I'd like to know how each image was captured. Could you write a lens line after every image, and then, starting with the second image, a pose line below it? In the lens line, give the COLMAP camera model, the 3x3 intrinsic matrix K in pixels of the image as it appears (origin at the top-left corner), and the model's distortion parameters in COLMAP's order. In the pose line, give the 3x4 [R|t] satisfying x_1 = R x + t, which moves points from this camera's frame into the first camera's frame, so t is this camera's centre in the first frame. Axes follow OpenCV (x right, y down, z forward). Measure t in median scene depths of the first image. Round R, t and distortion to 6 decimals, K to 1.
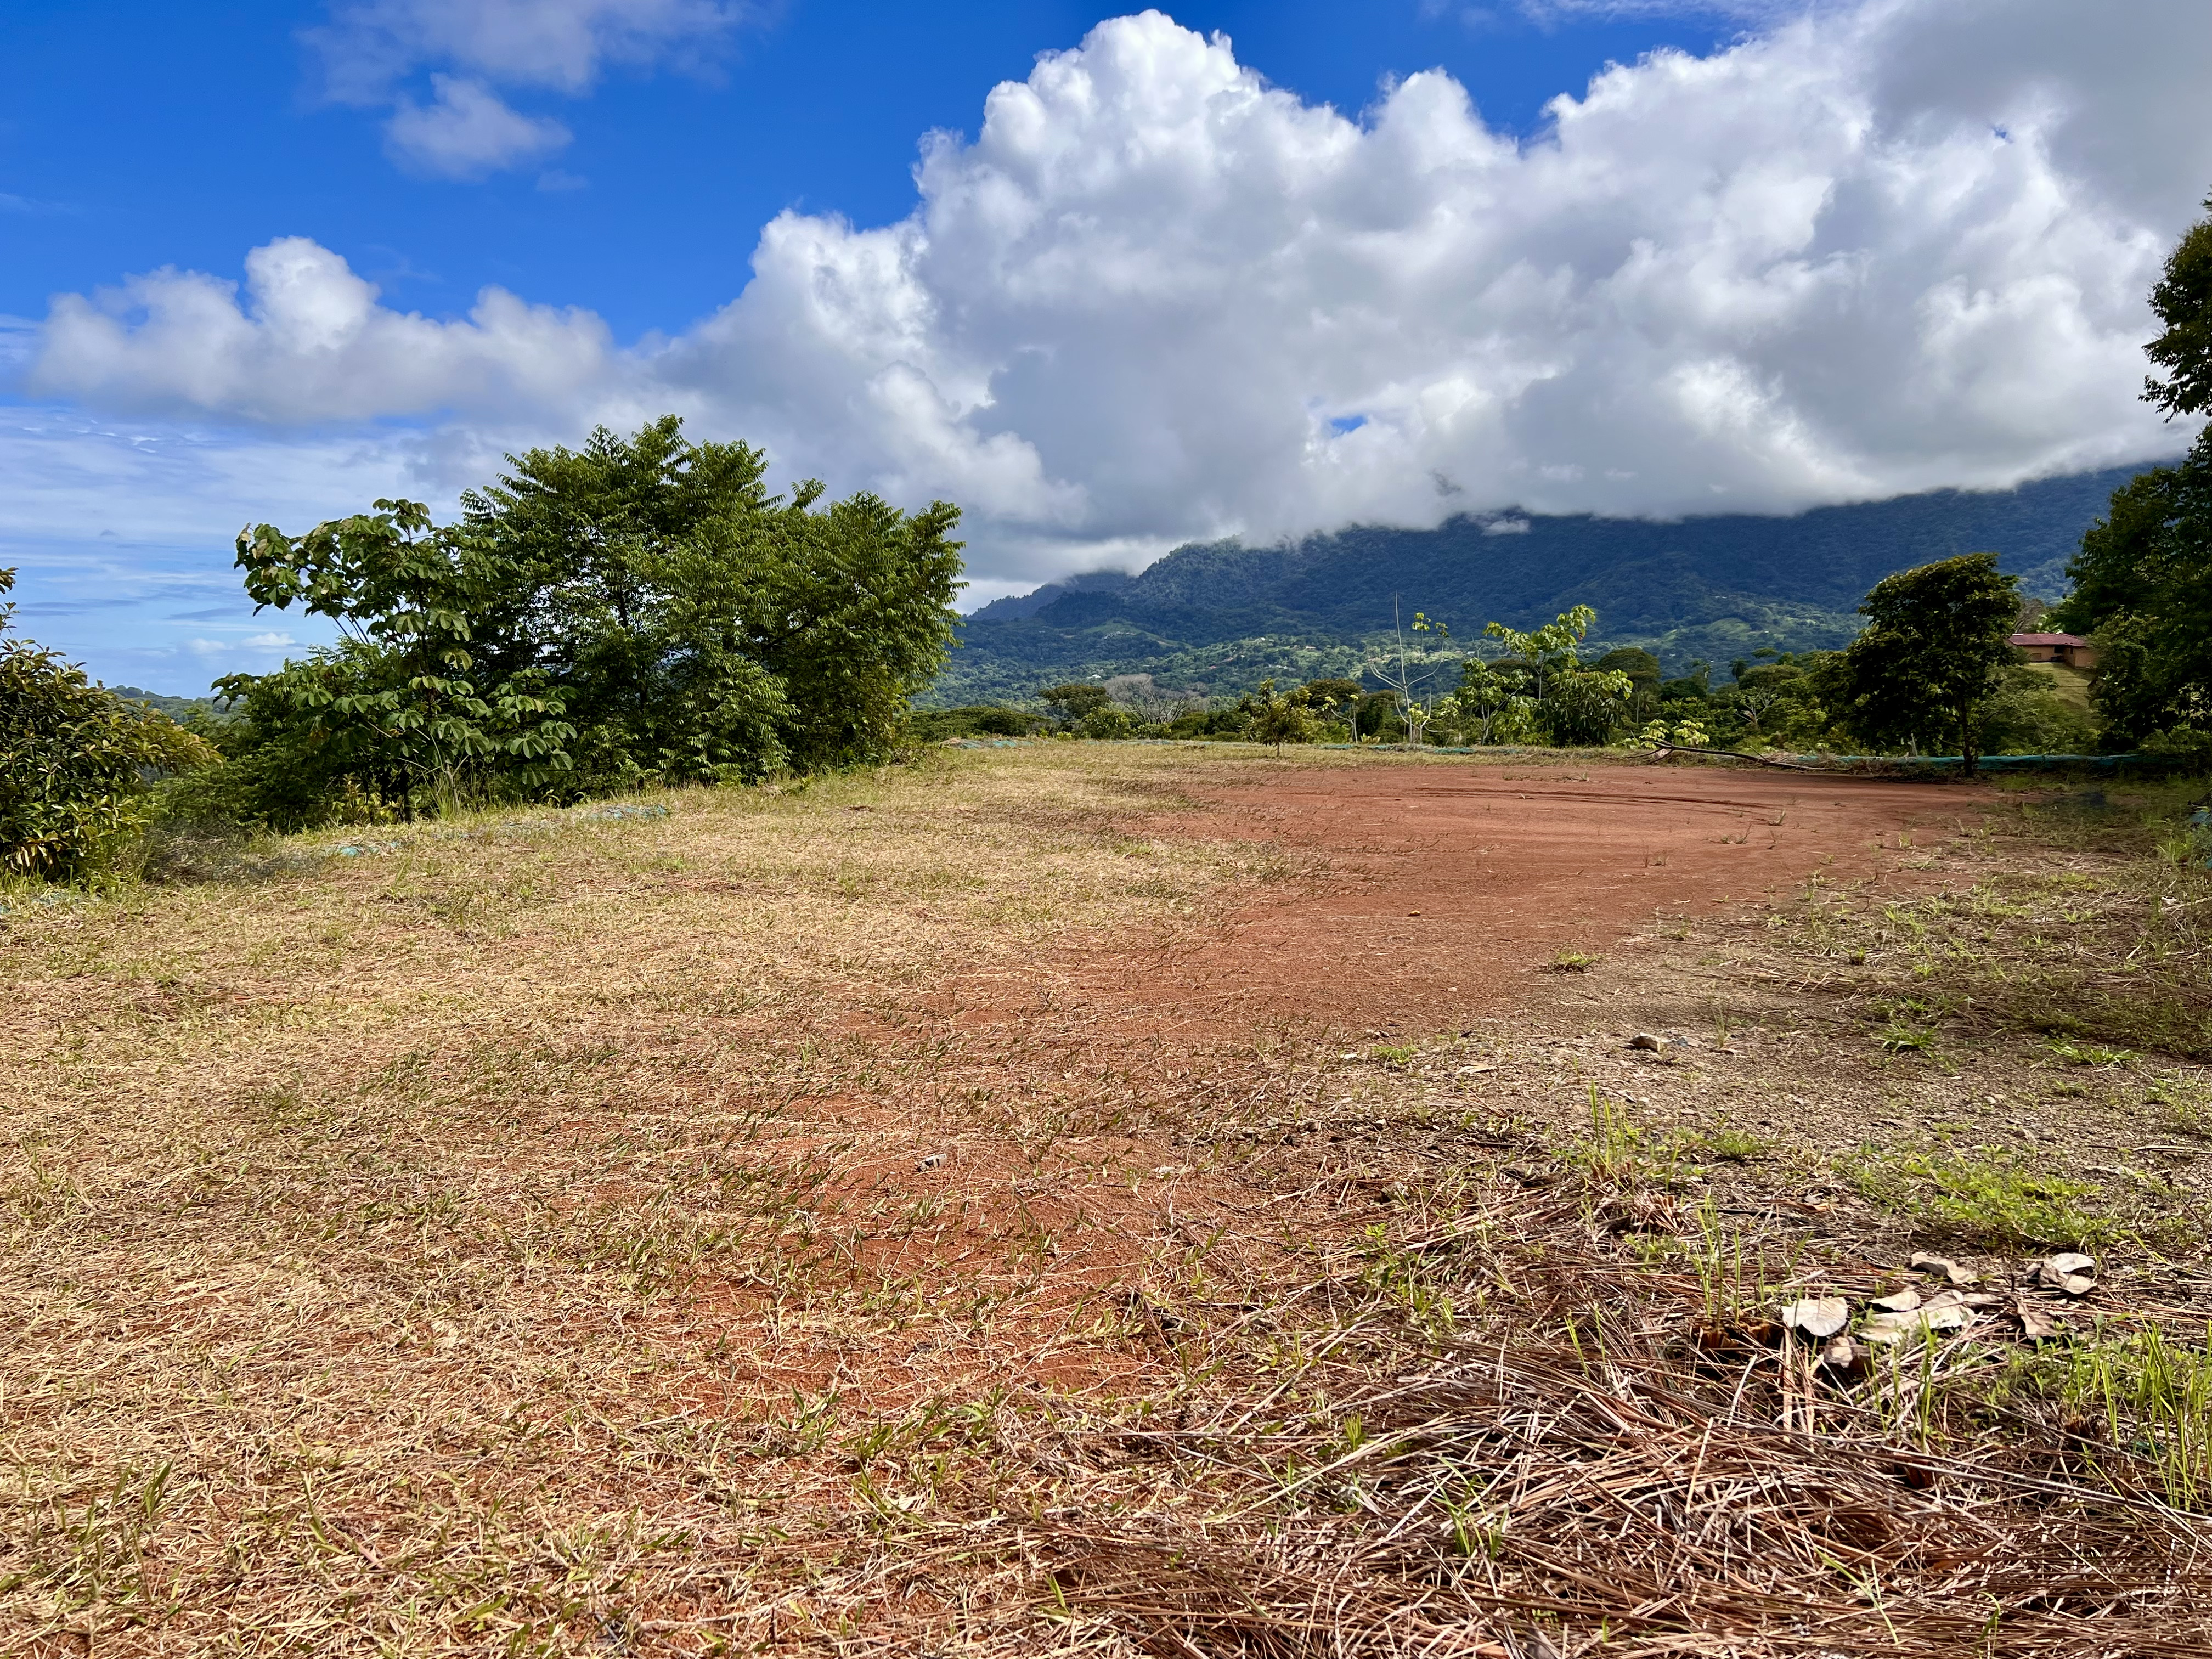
lens RADIAL K [[1659.5, 0, 1107.7], [0, 1659.5, 874.6], [0, 0, 1]] dist [0.012101, -0.017621]
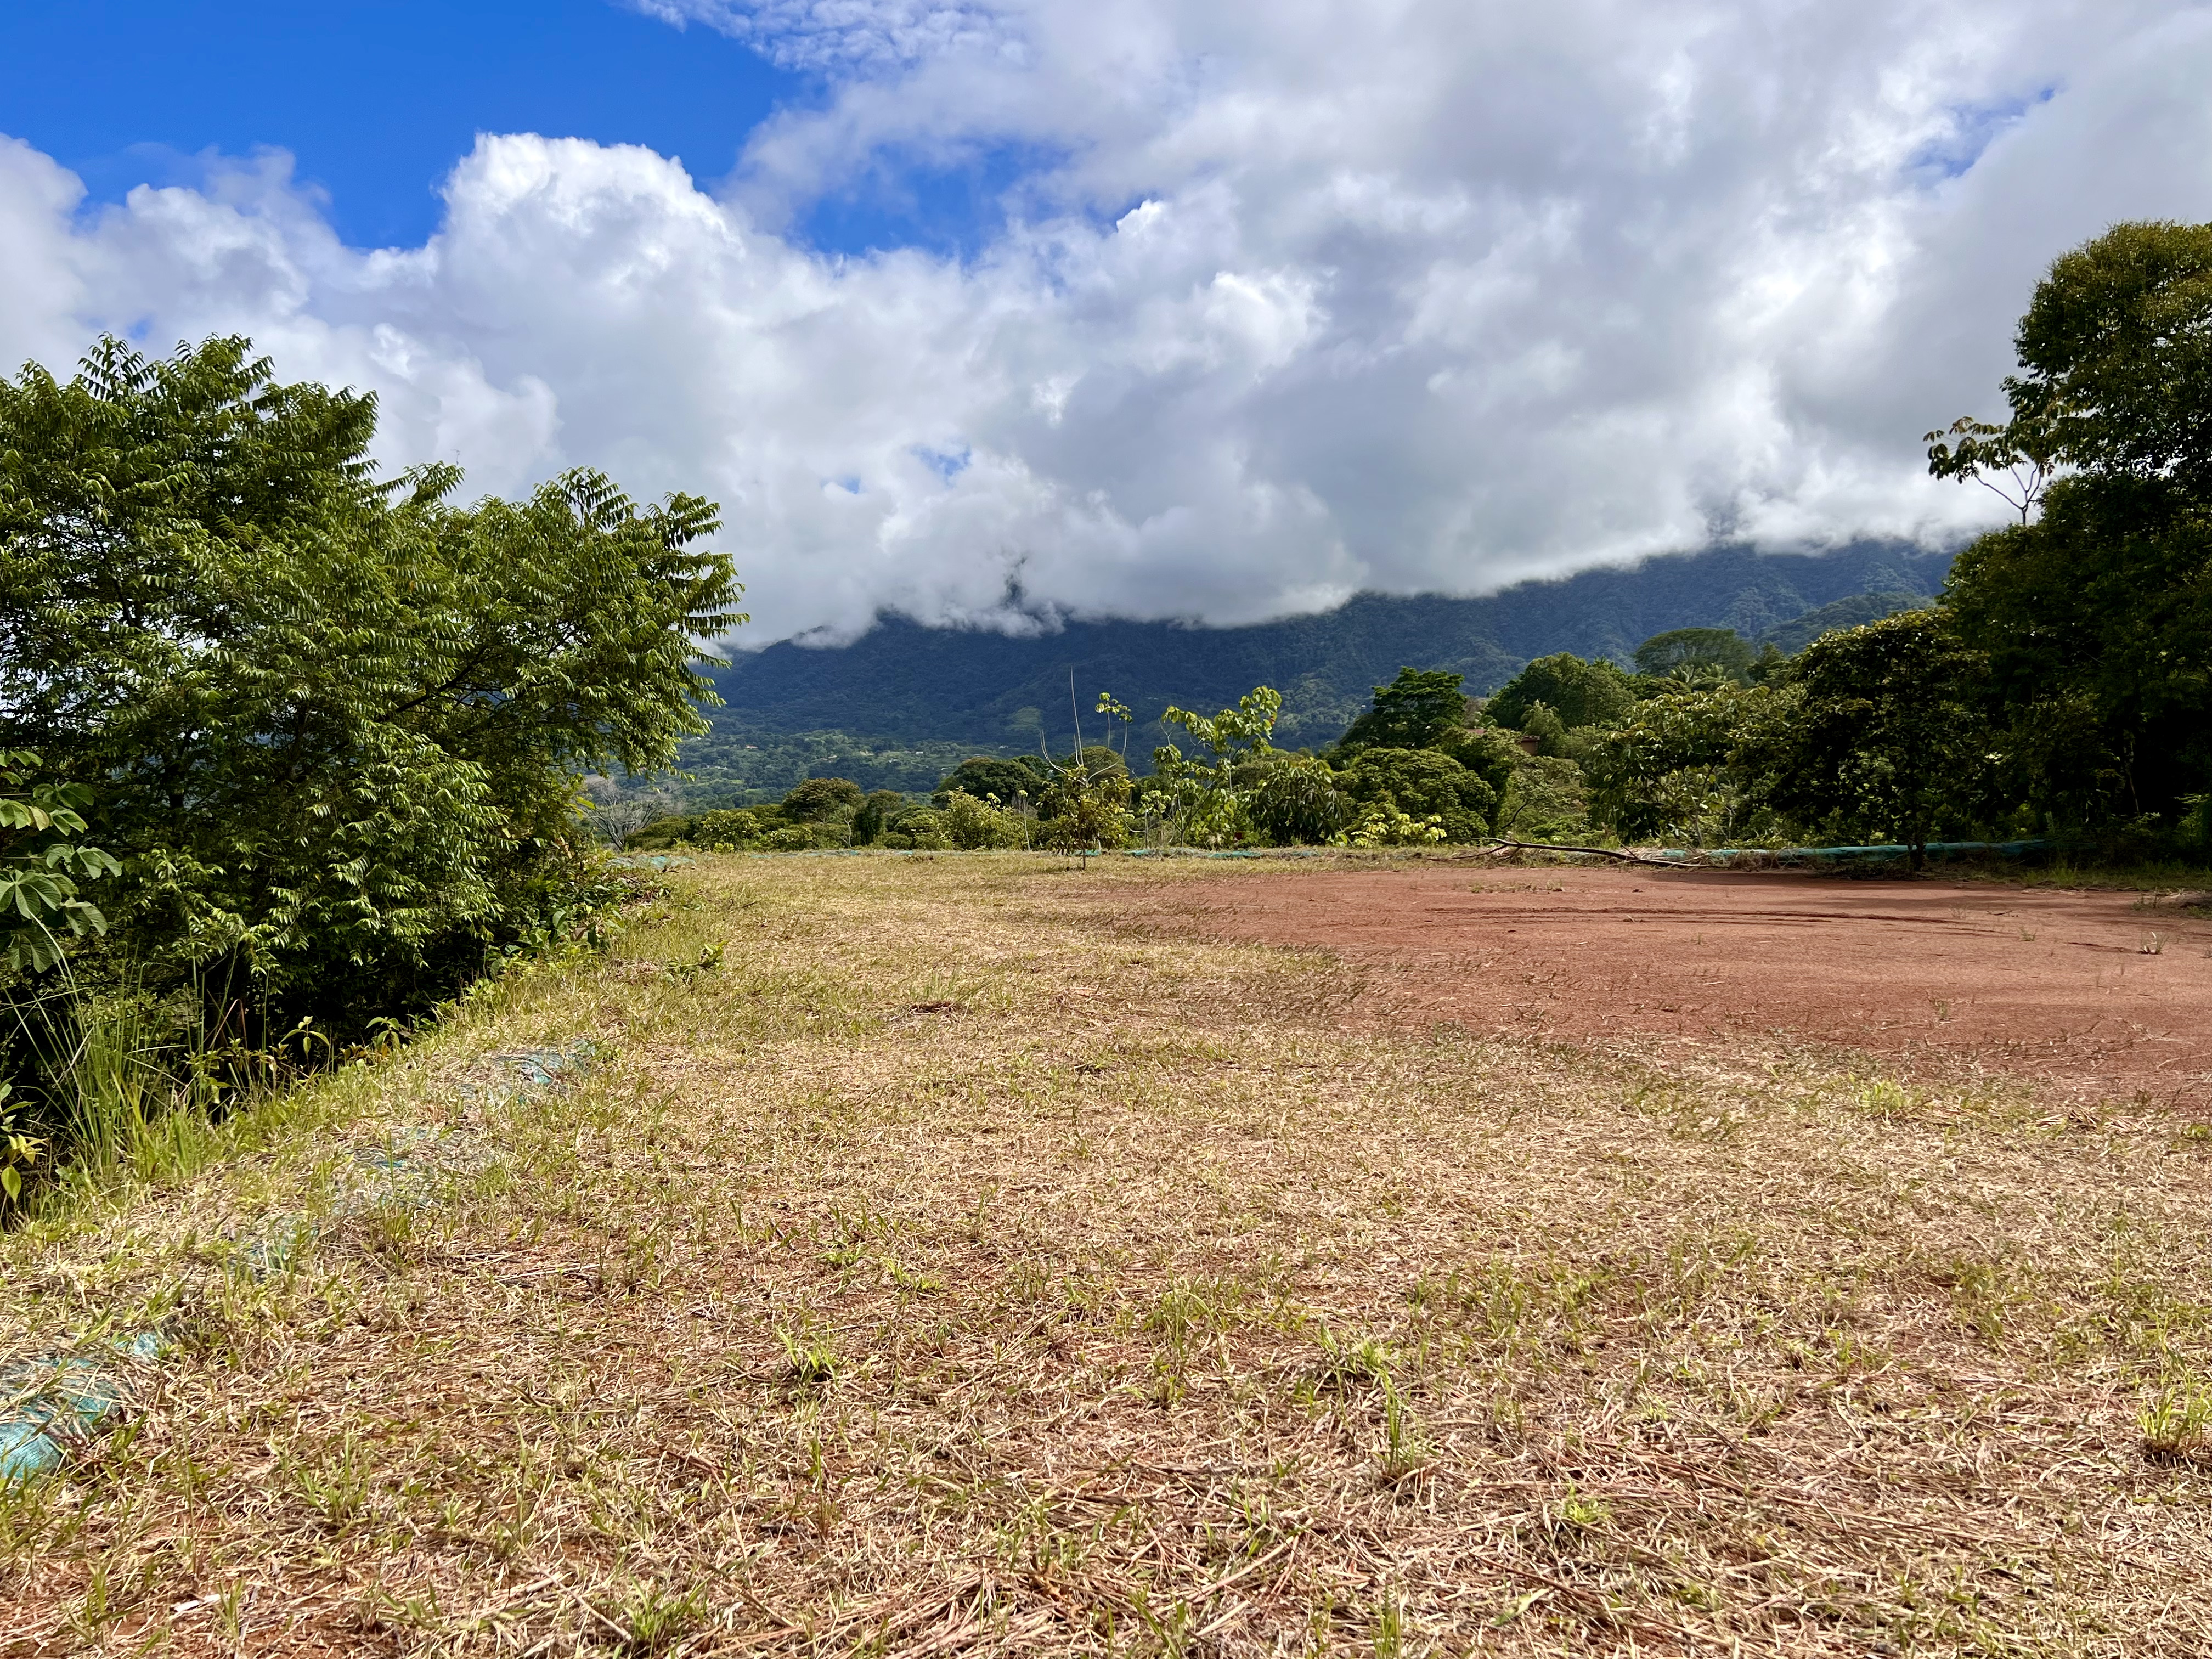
lens RADIAL K [[1728.5, 0, 1108.7], [0, 1728.5, 854.2], [0, 0, 1]] dist [-0.015693, -0.013090]
pose [[0.944385, -0.026357, 0.327783, -0.170285], [0.050690, 0.996537, -0.065912, -0.031598], [-0.324910, 0.078861, 0.942451, 0.323649]]
